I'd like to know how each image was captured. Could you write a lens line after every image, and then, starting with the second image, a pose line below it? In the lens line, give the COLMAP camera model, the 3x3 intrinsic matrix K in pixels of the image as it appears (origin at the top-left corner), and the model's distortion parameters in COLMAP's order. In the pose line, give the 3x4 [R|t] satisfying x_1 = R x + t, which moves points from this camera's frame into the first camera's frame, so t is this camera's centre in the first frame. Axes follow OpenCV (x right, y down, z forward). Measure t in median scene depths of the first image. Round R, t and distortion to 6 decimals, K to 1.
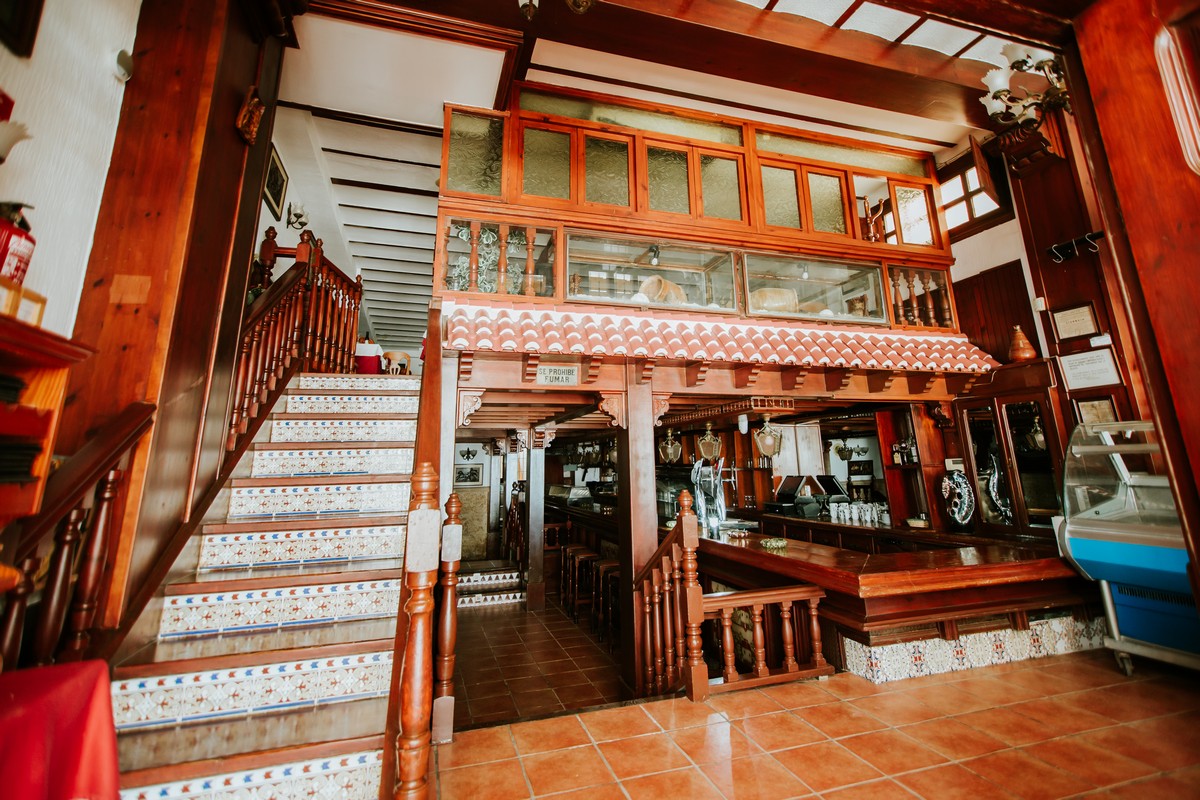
lens RADIAL K [[574.1, 0, 611.5], [0, 574.1, 315.9], [0, 0, 1]] dist [0.002132, 0.006407]
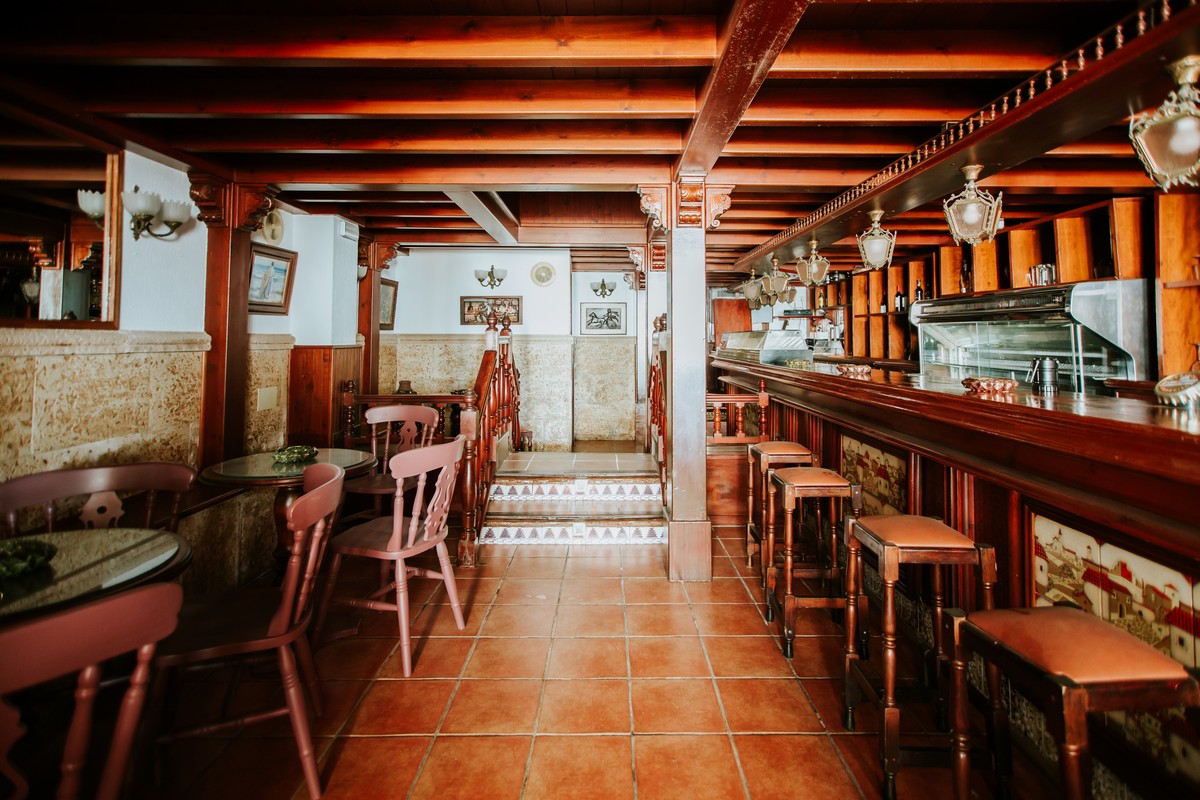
lens RADIAL K [[574.1, 0, 611.5], [0, 574.1, 315.9], [0, 0, 1]] dist [0.002132, 0.006407]
pose [[0.948412, 0.004926, -0.317001, -0.045044], [0.062715, 0.977206, 0.202816, 0.199362], [0.310775, -0.212234, 0.926486, 0.556406]]
